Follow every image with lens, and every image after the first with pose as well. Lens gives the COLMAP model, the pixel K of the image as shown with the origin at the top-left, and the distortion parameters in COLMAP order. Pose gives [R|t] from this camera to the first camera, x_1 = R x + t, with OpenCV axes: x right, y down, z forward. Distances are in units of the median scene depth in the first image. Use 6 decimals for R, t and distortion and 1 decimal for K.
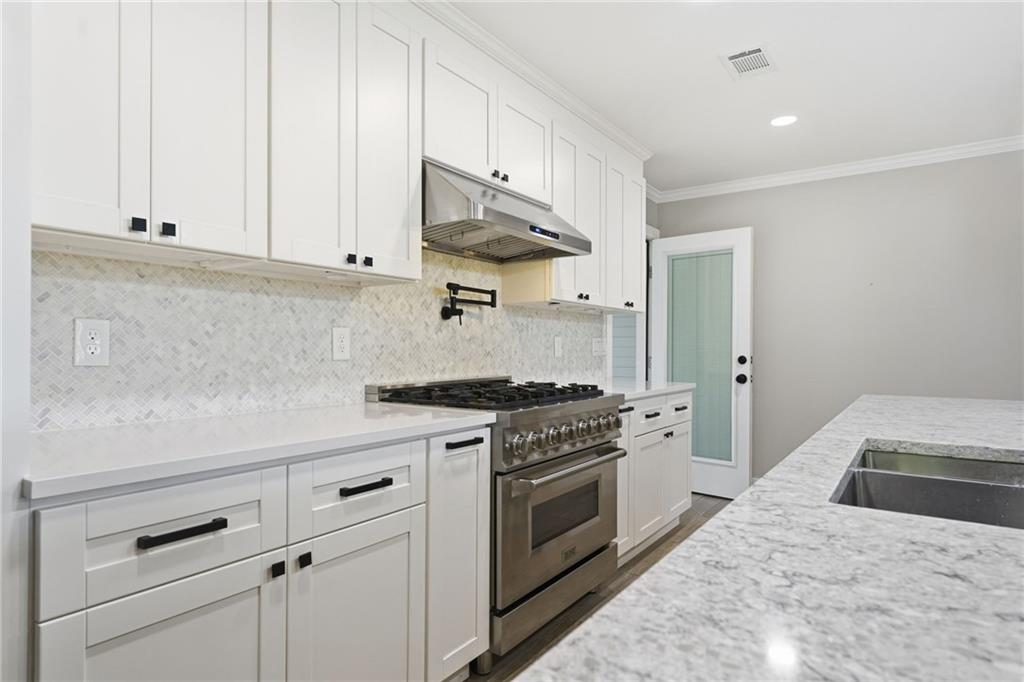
lens RADIAL K [[575.2, 0, 507.8], [0, 575.2, 344.6], [0, 0, 1]] dist [0.003152, -0.000702]
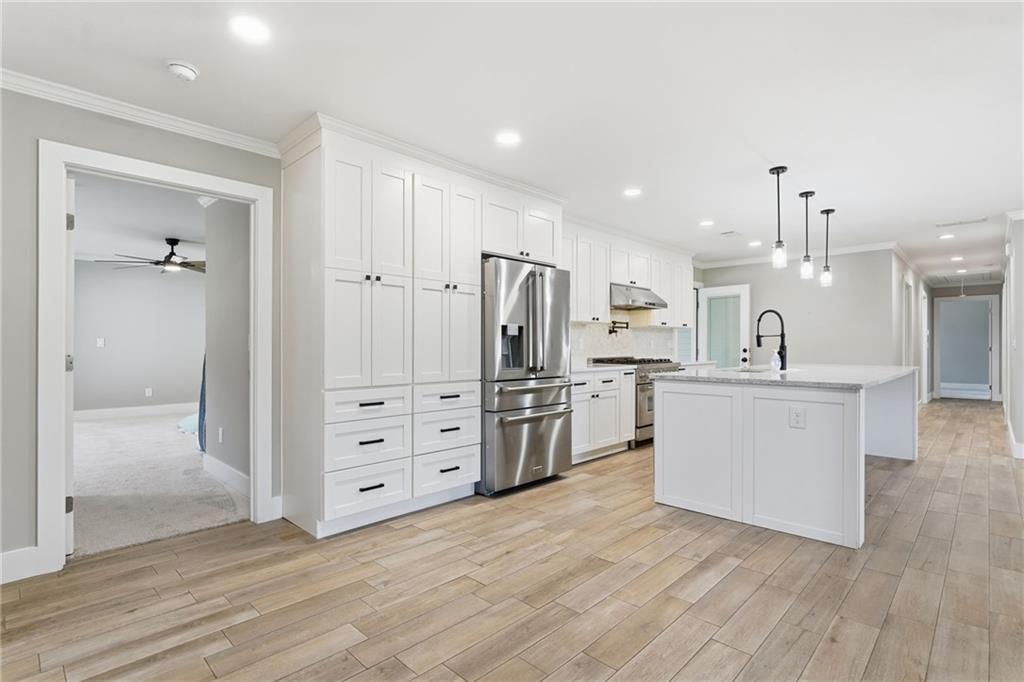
lens RADIAL K [[488.2, 0, 510.5], [0, 488.2, 340.7], [0, 0, 1]] dist [-0.013615, -0.000060]
pose [[0.986651, -0.004777, -0.162778, -0.192226], [0.004429, 0.999987, -0.002501, -0.009971], [0.162788, 0.001747, 0.986660, -1.266510]]
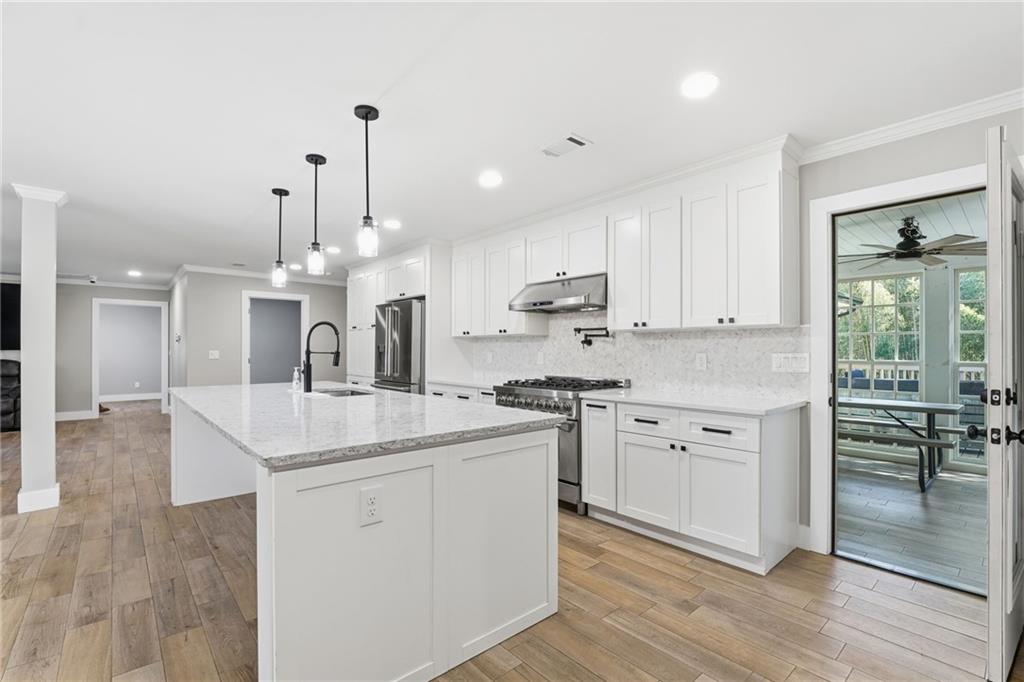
lens RADIAL K [[455.5, 0, 509.1], [0, 455.5, 346.2], [0, 0, 1]] dist [-0.015900, -0.000409]
pose [[-0.230293, -0.013635, -0.973026, 1.395424], [0.005449, 0.999868, -0.015301, -0.020682], [0.973106, -0.008826, -0.230188, 1.067511]]
